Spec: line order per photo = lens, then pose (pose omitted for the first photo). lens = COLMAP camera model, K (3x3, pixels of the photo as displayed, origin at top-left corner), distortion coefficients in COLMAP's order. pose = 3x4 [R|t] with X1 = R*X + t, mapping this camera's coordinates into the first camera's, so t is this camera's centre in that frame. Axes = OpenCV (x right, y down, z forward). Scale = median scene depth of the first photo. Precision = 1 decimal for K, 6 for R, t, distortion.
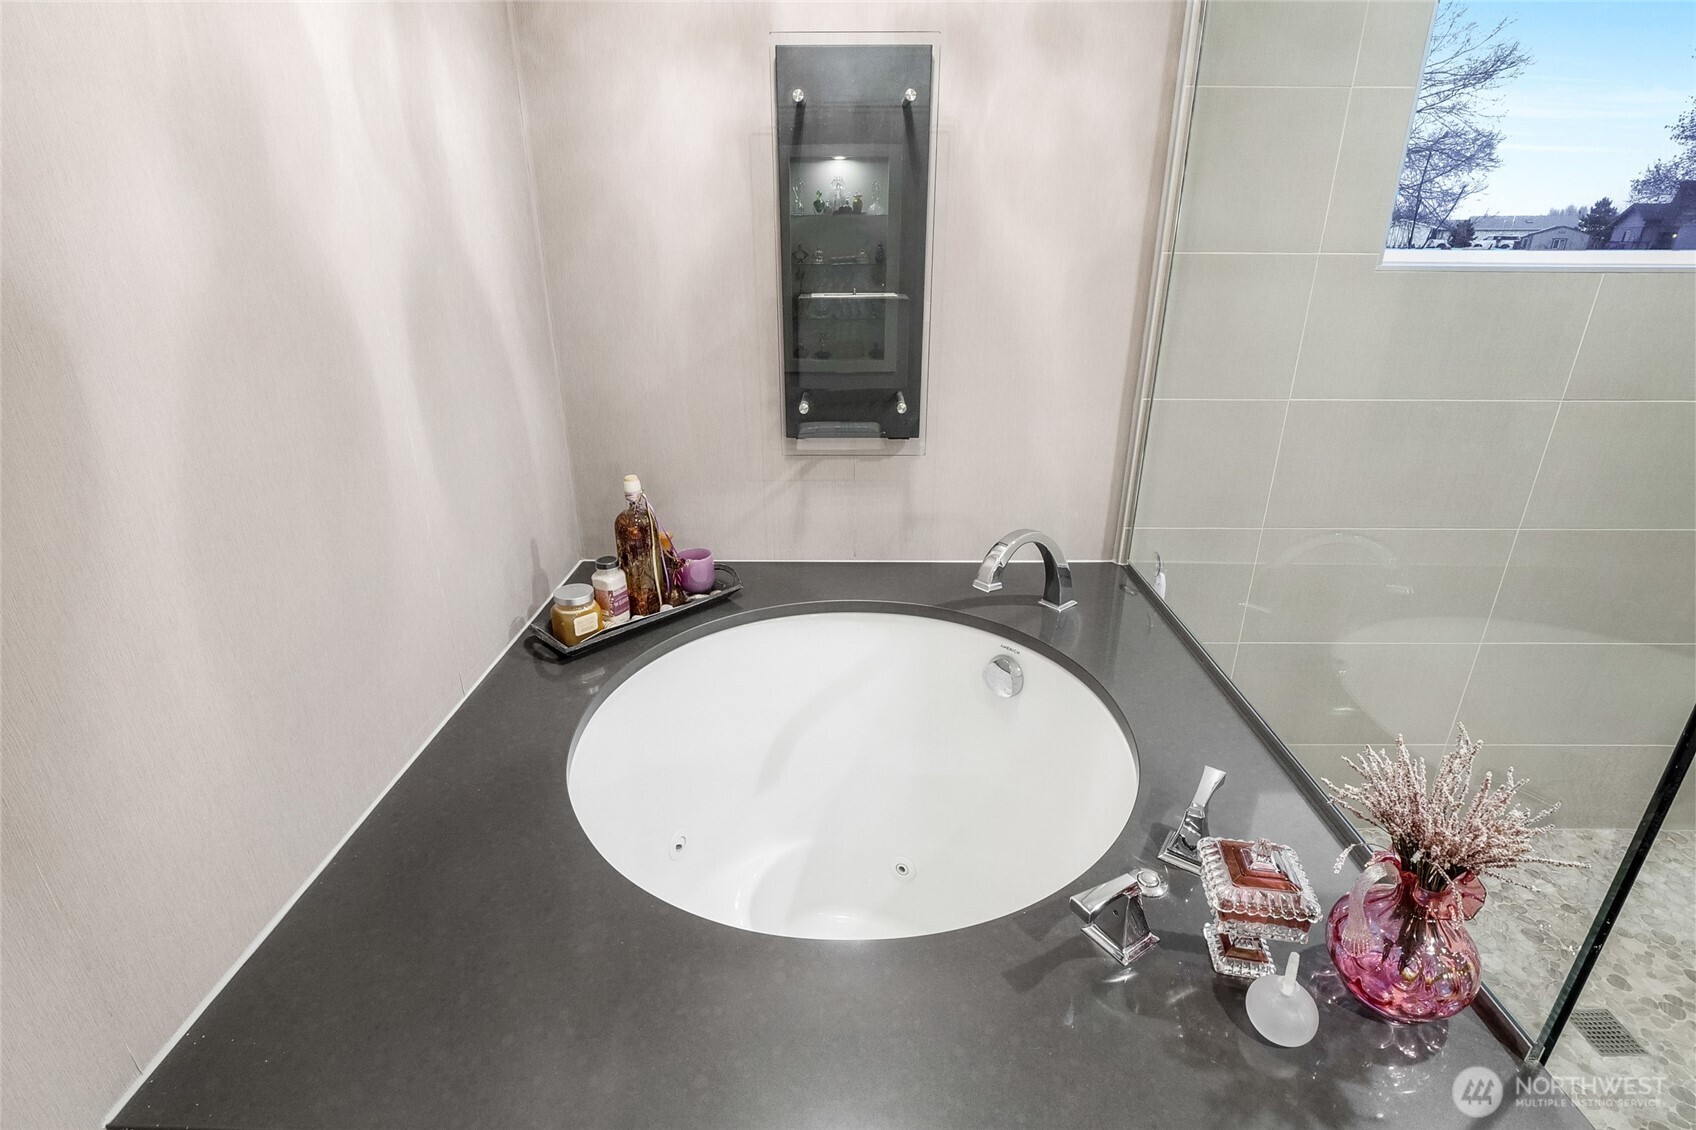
lens RADIAL K [[794.8, 0, 847.7], [0, 794.8, 550.4], [0, 0, 1]] dist [-0.012658, -0.000091]
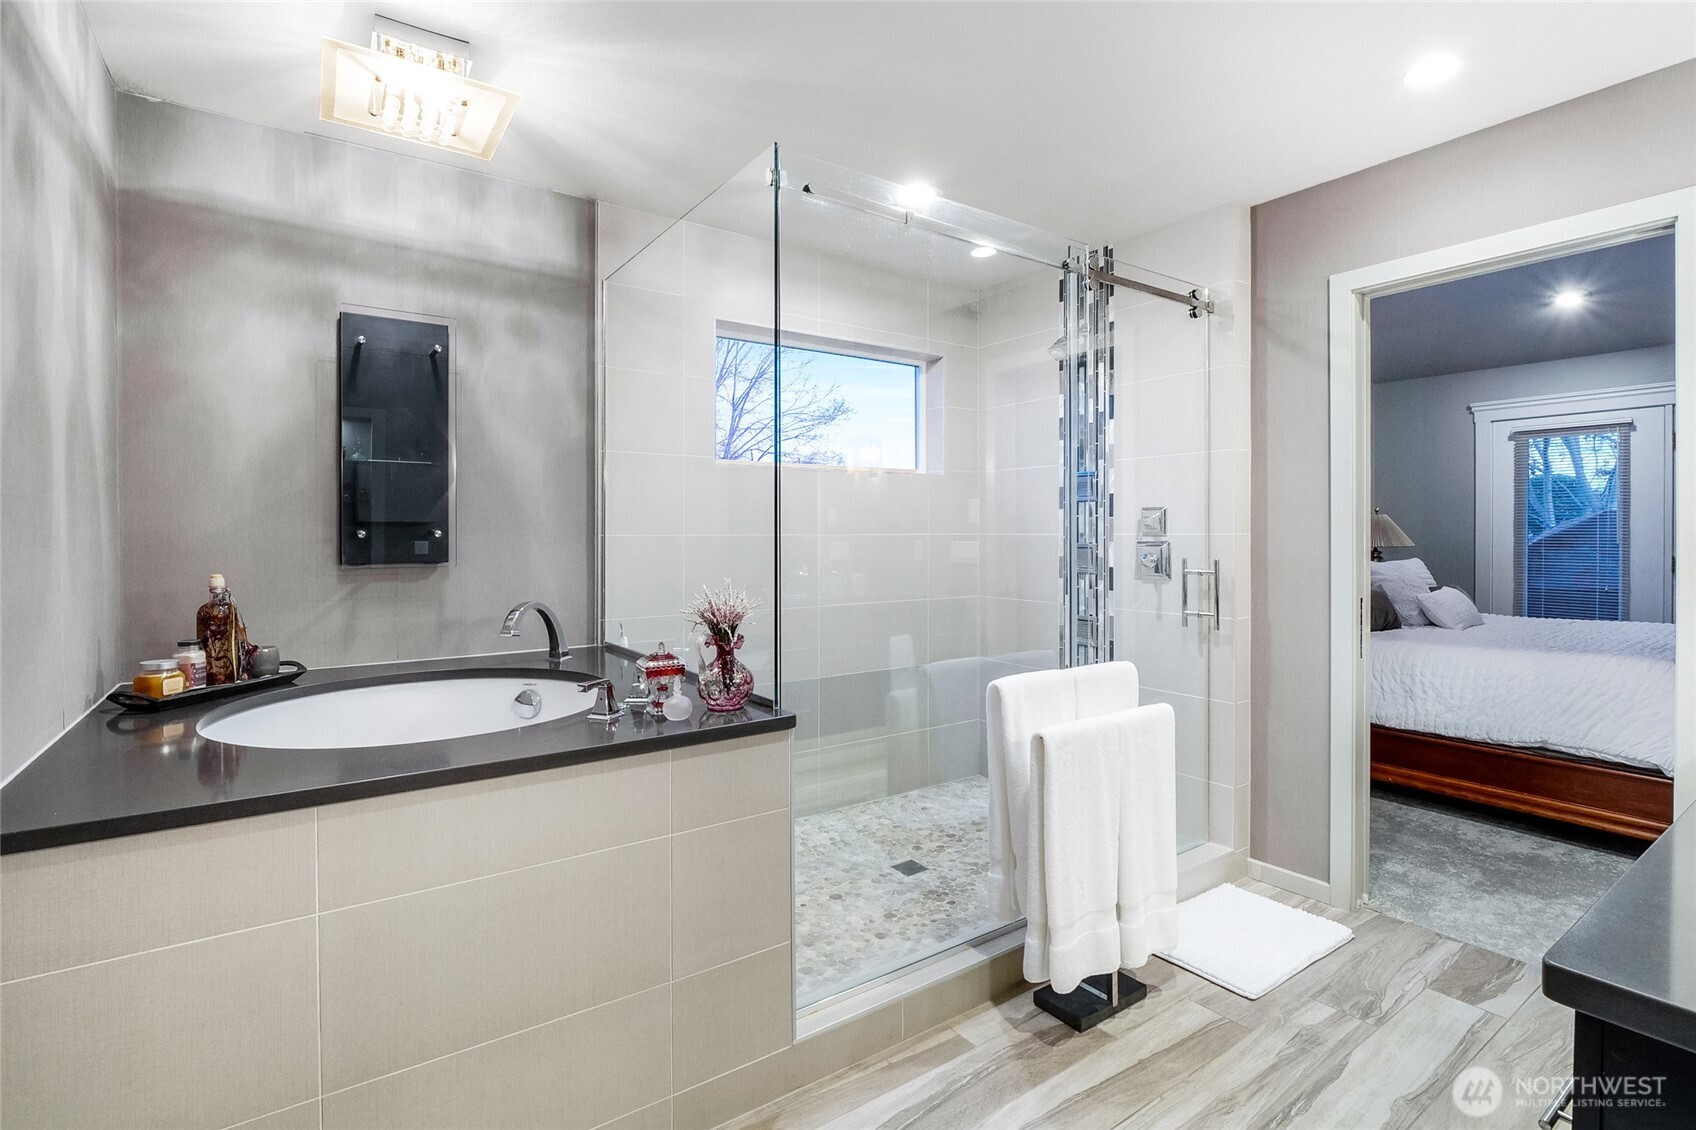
lens RADIAL K [[794.8, 0, 847.7], [0, 794.8, 550.4], [0, 0, 1]] dist [-0.012658, -0.000091]
pose [[0.814021, -0.012582, 0.580700, -0.171675], [0.214607, 0.935536, -0.280564, 0.440446], [-0.539735, 0.353007, 0.764246, -0.553670]]
